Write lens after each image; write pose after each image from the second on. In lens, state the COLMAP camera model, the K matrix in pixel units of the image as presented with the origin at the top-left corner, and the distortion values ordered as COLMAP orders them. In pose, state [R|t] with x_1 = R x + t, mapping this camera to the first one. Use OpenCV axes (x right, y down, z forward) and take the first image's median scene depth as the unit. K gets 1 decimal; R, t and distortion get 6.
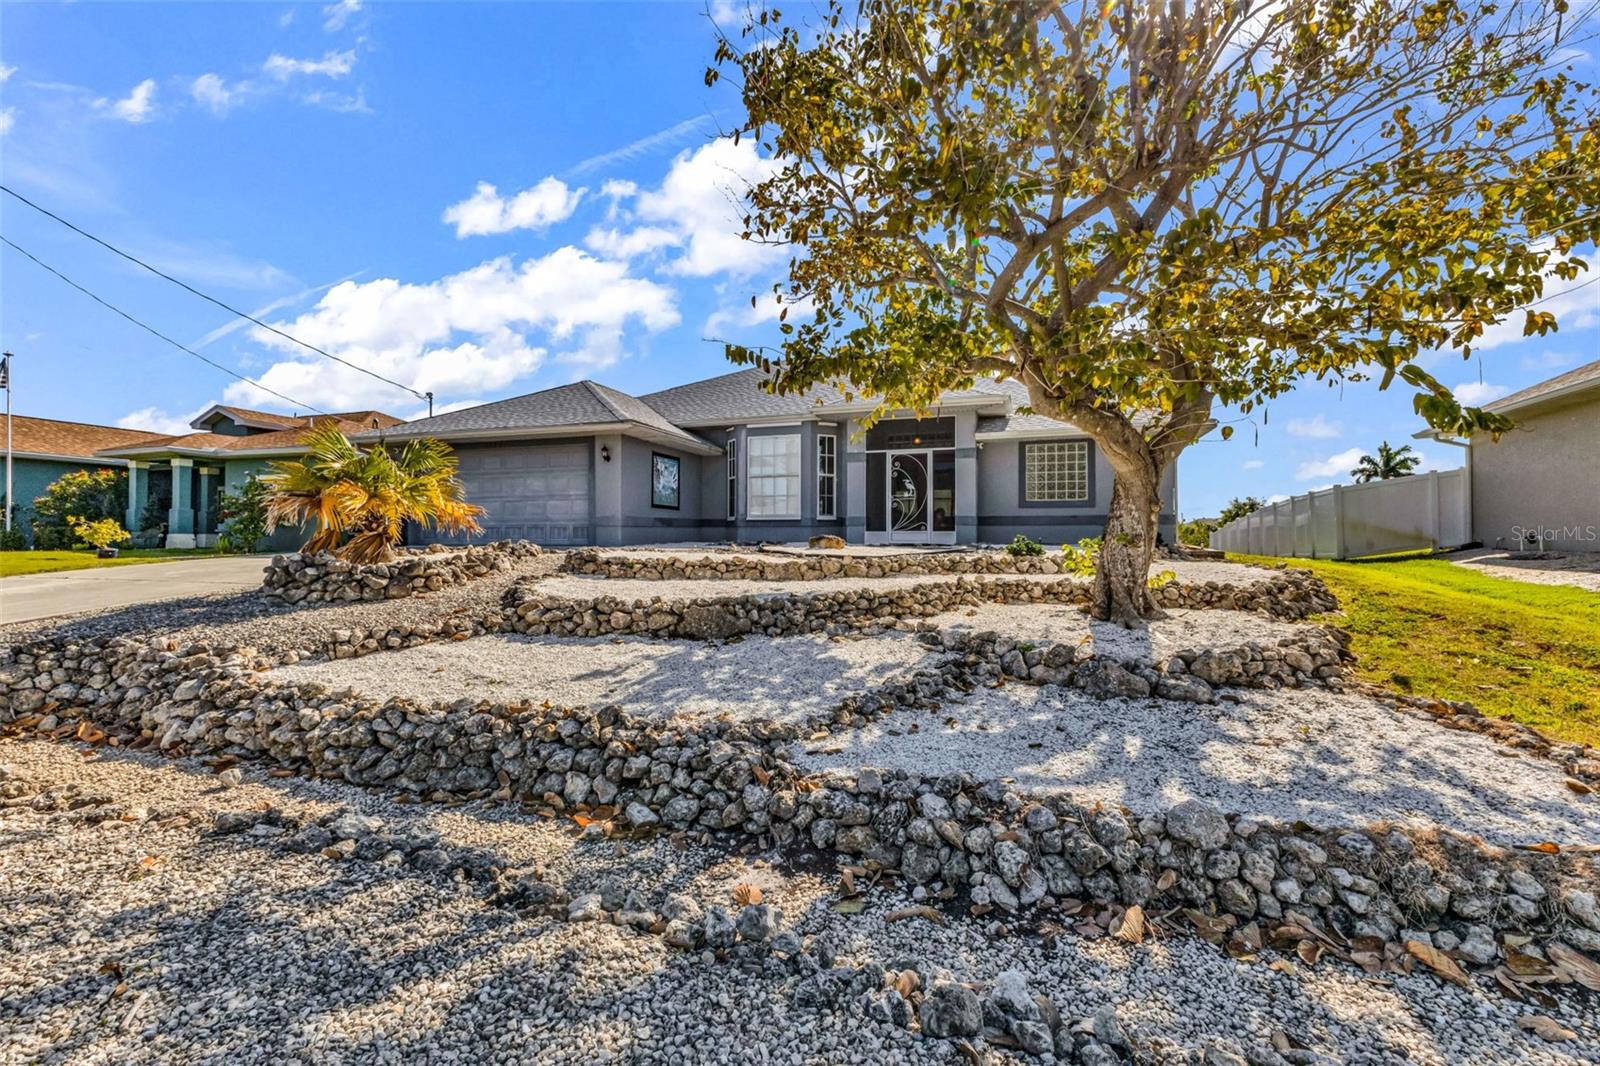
lens RADIAL K [[706.4, 0, 824.0], [0, 706.4, 525.8], [0, 0, 1]] dist [0.013765, -0.002194]
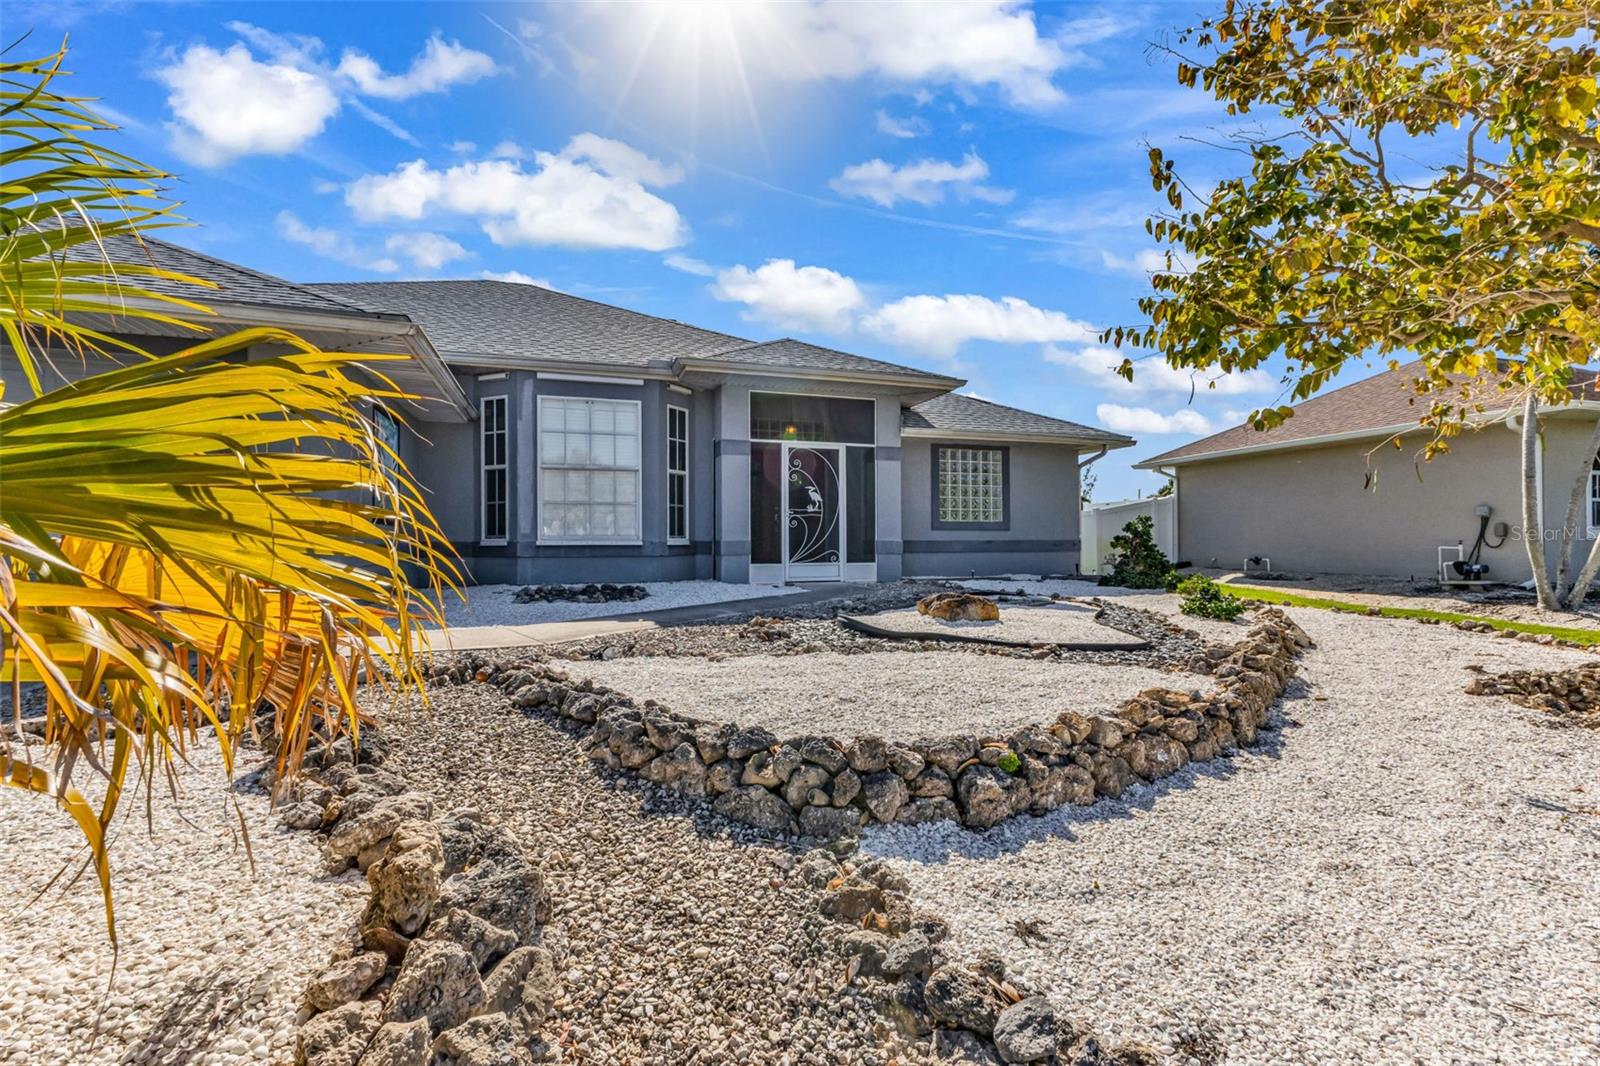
lens RADIAL K [[706.4, 0, 790.4], [0, 706.4, 540.2], [0, 0, 1]] dist [0.013765, -0.002194]
pose [[0.796182, -0.003410, 0.605047, -0.515082], [-0.008801, 0.999813, 0.017216, -0.042602], [-0.604993, -0.019032, 0.796003, 0.787539]]
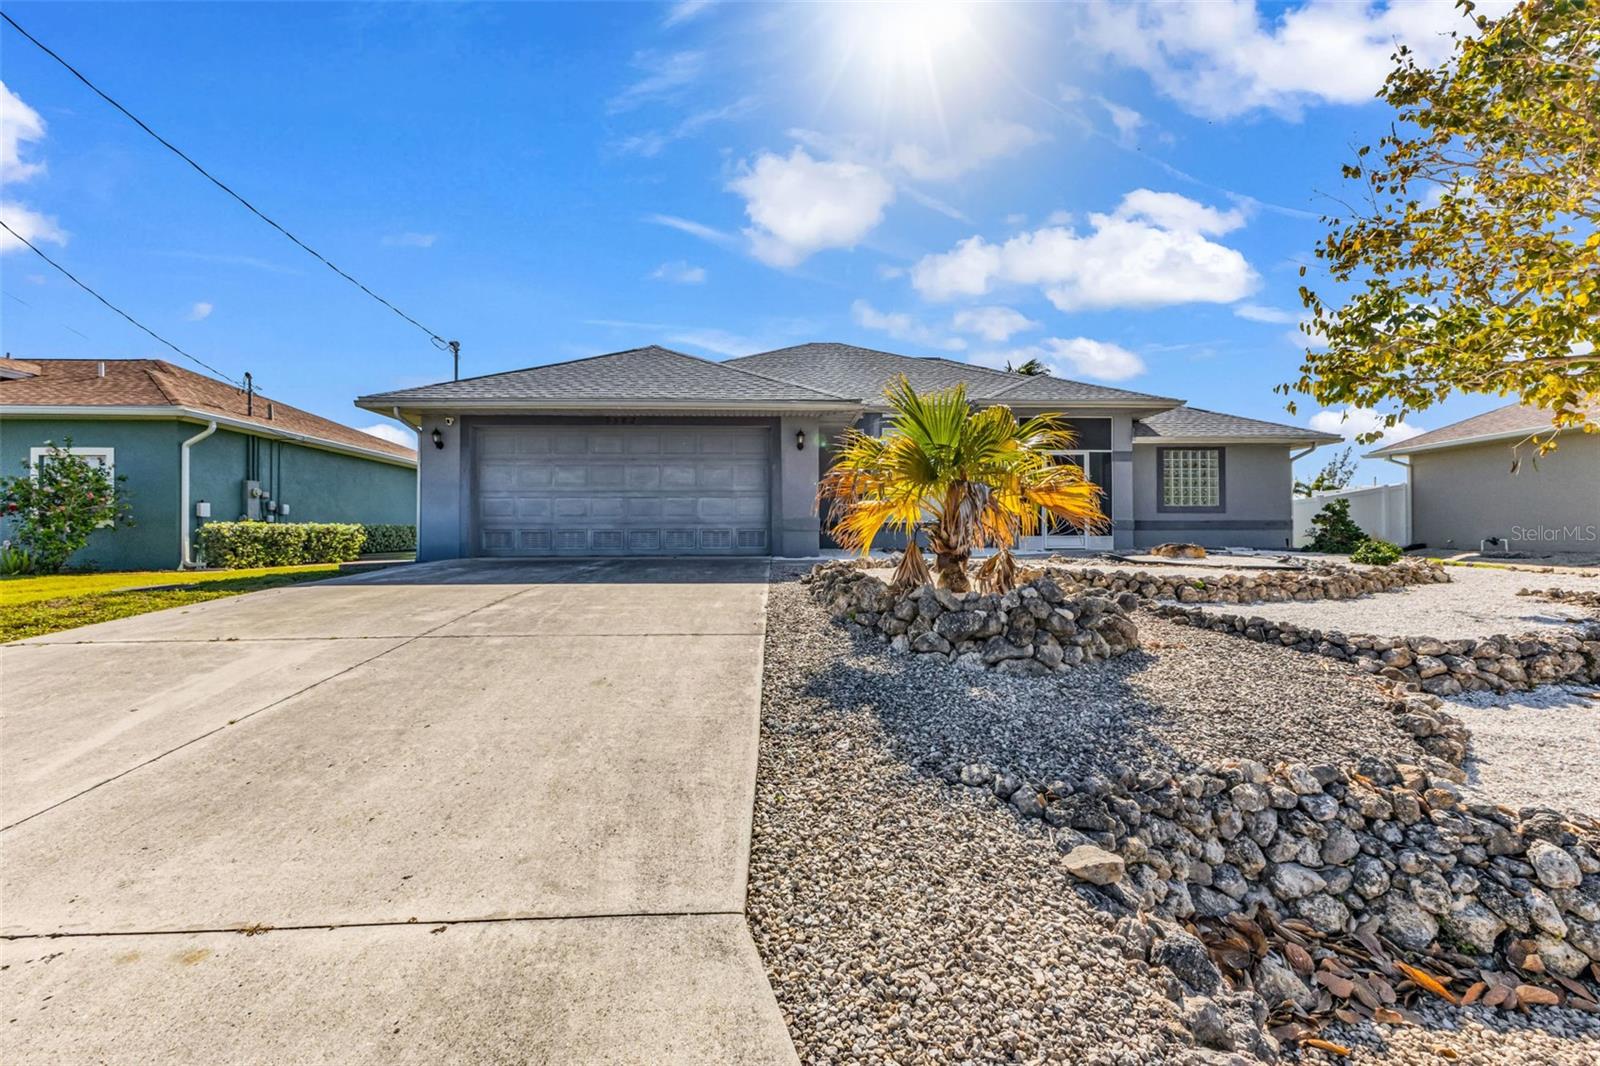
lens RADIAL K [[706.4, 0, 785.0], [0, 706.4, 532.0], [0, 0, 1]] dist [0.013765, -0.002194]
pose [[0.931737, -0.000471, 0.363133, -0.965352], [-0.003698, 0.999935, 0.010786, -0.011198], [-0.363114, -0.011393, 0.931675, 0.410309]]
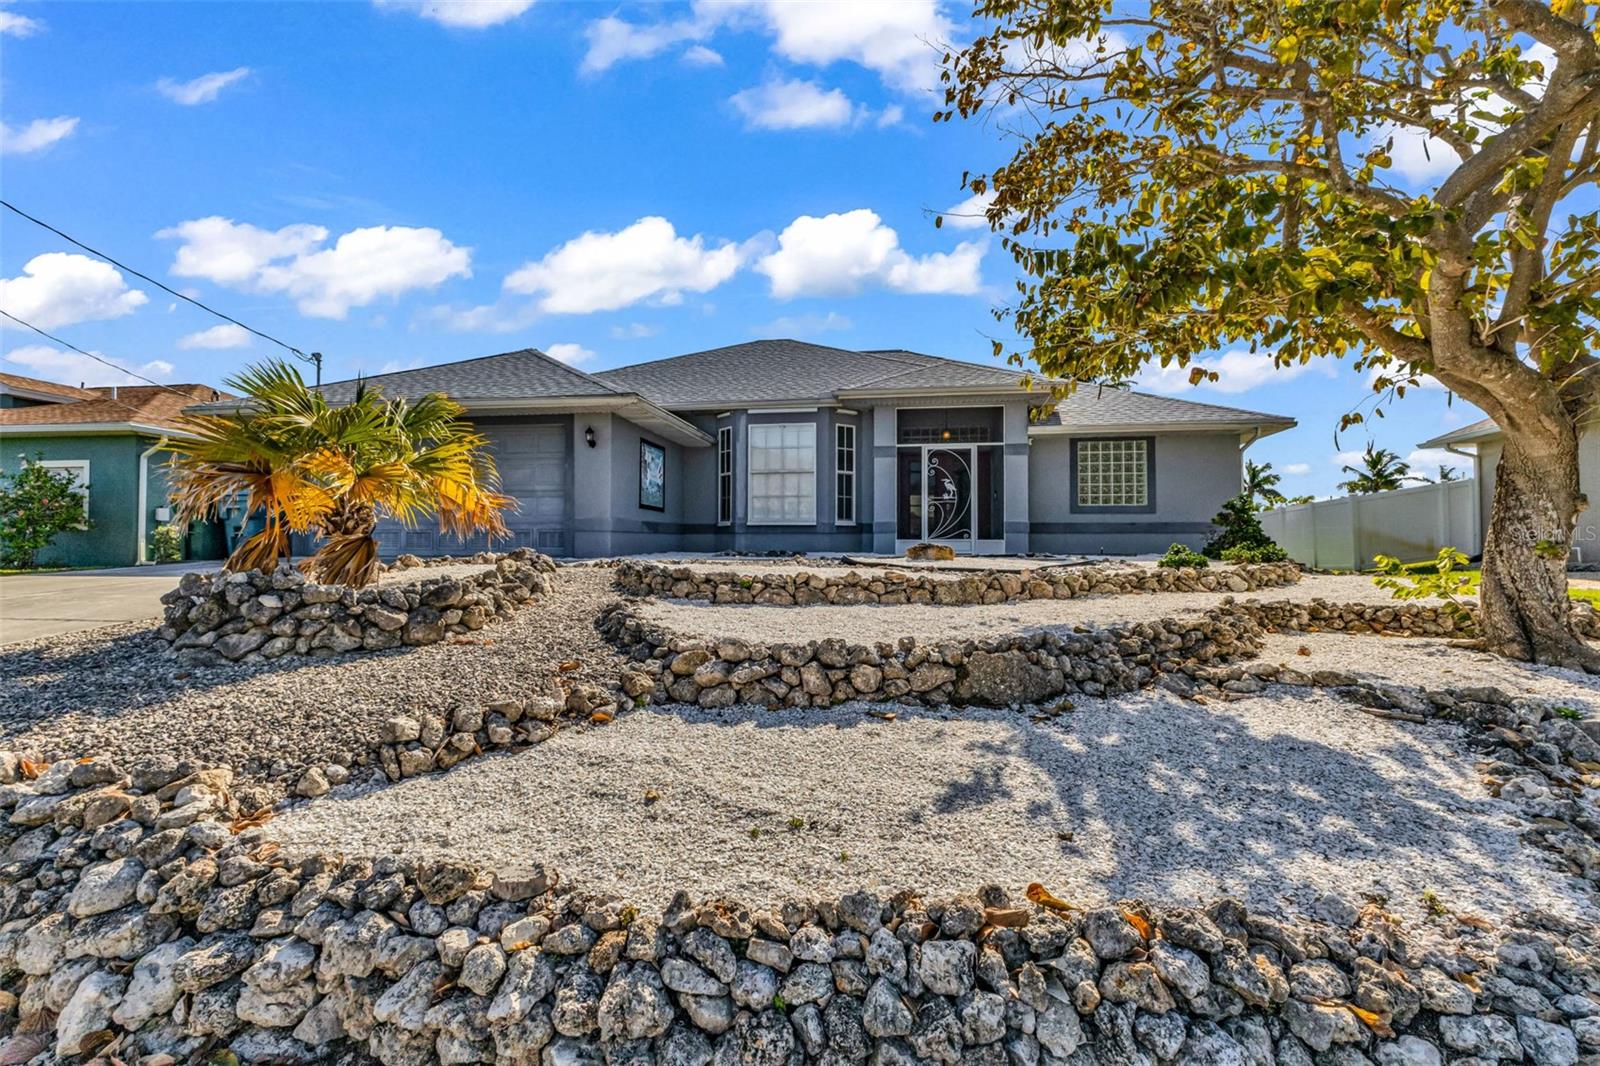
lens RADIAL K [[706.4, 0, 805.0], [0, 706.4, 542.4], [0, 0, 1]] dist [0.013765, -0.002194]
pose [[0.984097, 0.003376, 0.177597, -0.341252], [-0.005090, 0.999945, 0.009194, 0.007421], [-0.177556, -0.009952, 0.984060, 0.307837]]
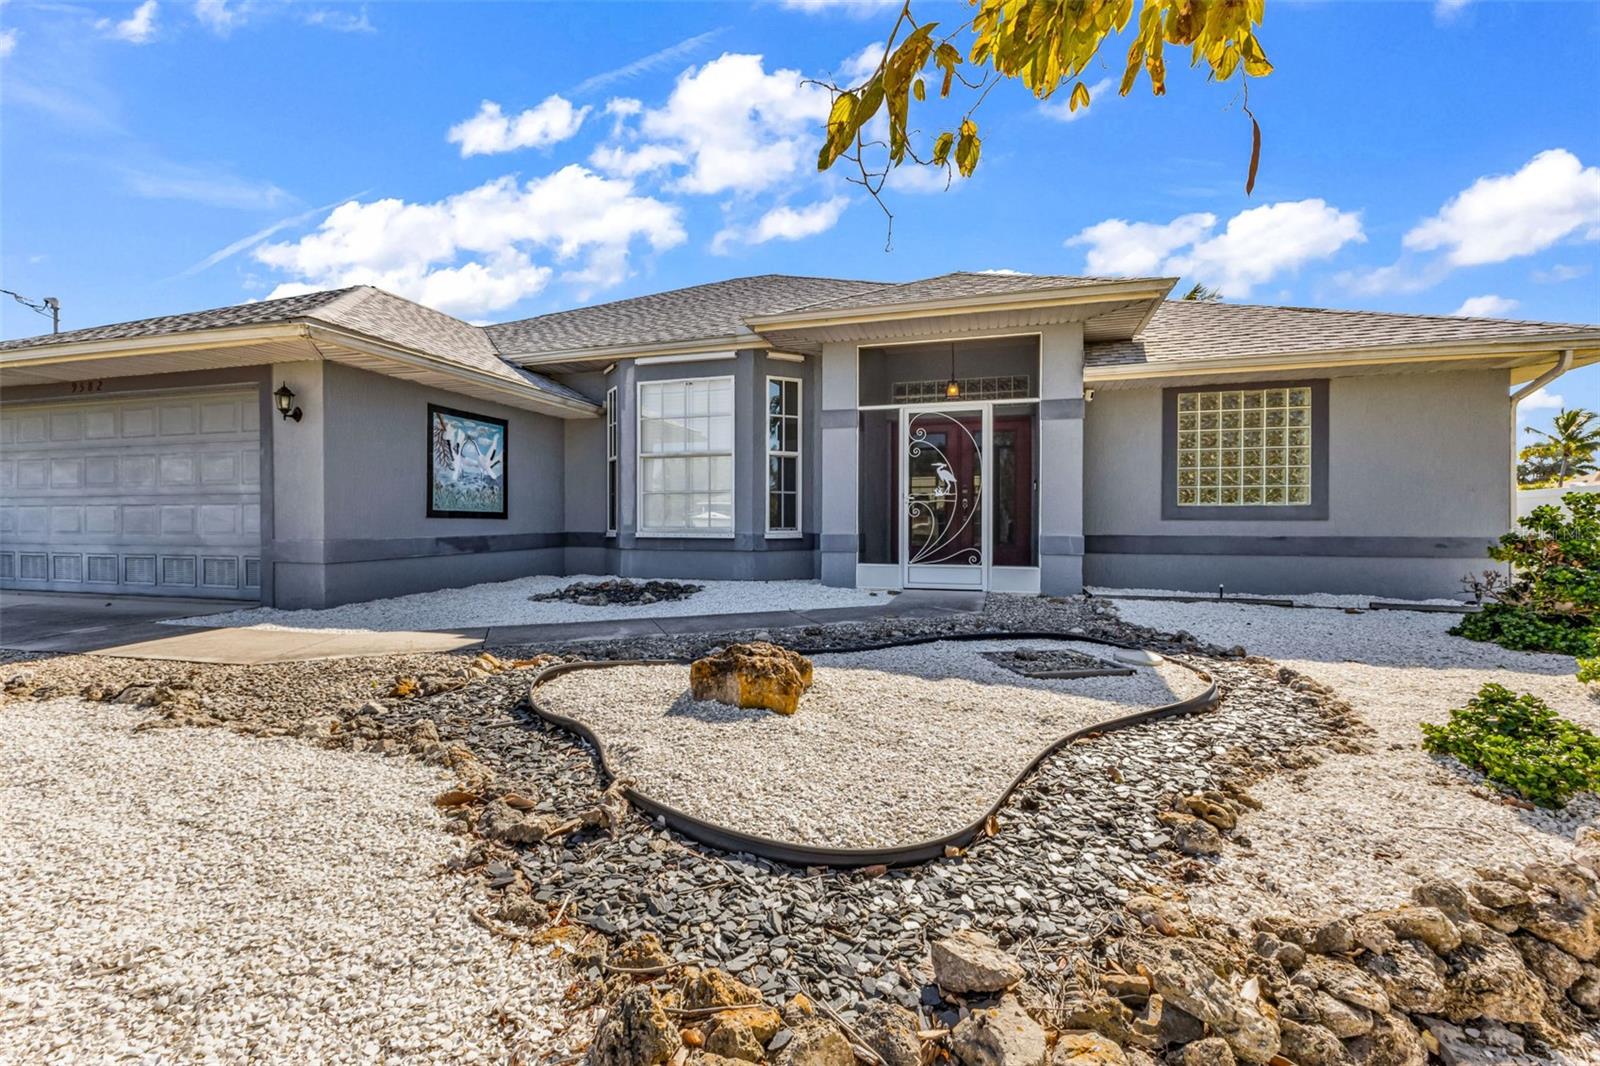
lens RADIAL K [[706.4, 0, 813.6], [0, 706.4, 532.4], [0, 0, 1]] dist [0.013765, -0.002194]
pose [[0.999359, -0.000963, 0.035790, 0.012875], [-0.000153, 0.999514, 0.031178, -0.052283], [-0.035802, -0.031163, 0.998873, 0.824402]]
